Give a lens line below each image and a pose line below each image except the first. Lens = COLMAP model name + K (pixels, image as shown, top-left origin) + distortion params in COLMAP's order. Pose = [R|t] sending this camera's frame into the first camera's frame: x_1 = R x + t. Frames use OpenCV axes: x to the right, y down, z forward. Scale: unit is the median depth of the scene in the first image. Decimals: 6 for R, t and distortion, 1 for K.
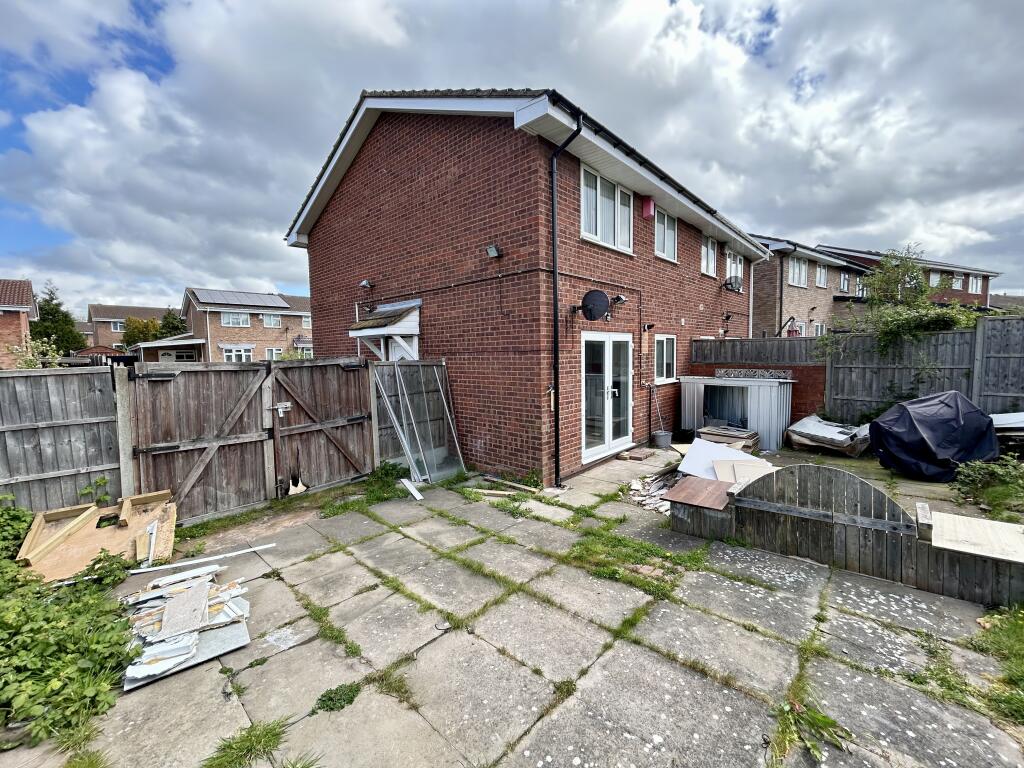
lens RADIAL K [[413.4, 0, 514.3], [0, 413.4, 380.8], [0, 0, 1]] dist [-0.003472, 0.000621]
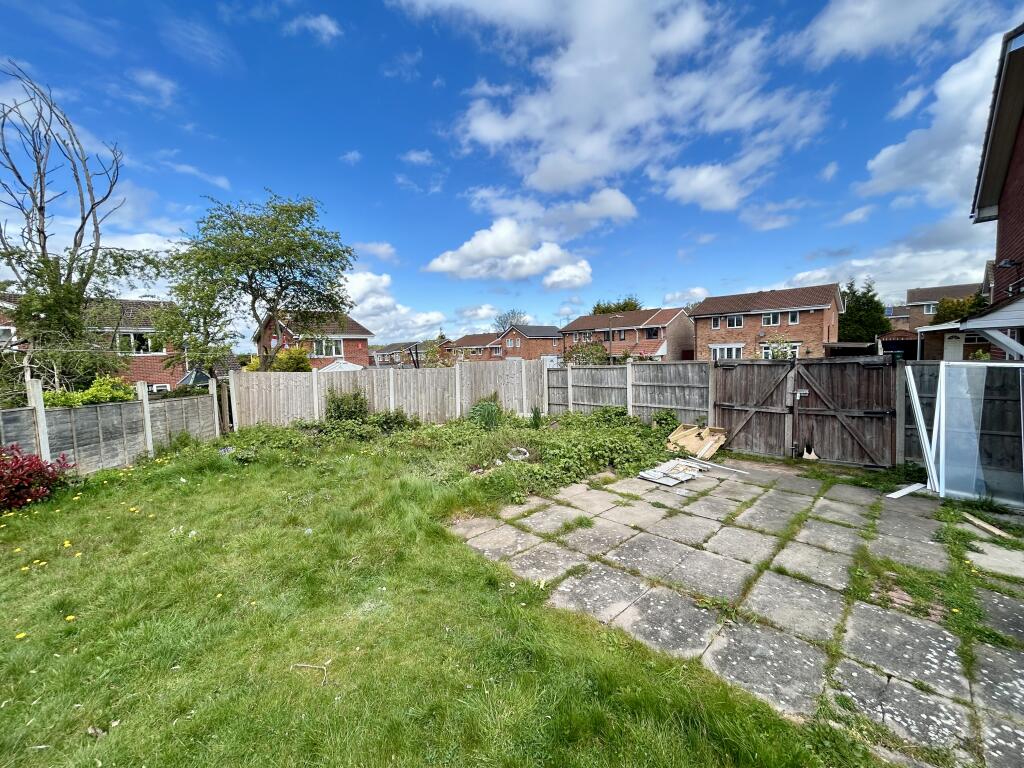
lens RADIAL K [[413.4, 0, 514.8], [0, 413.4, 382.1], [0, 0, 1]] dist [-0.003472, 0.000621]
pose [[-0.013073, 0.090678, -0.995794, 0.907609], [-0.040215, 0.995026, 0.091136, -0.064664], [0.999106, 0.041238, -0.009361, 0.070165]]
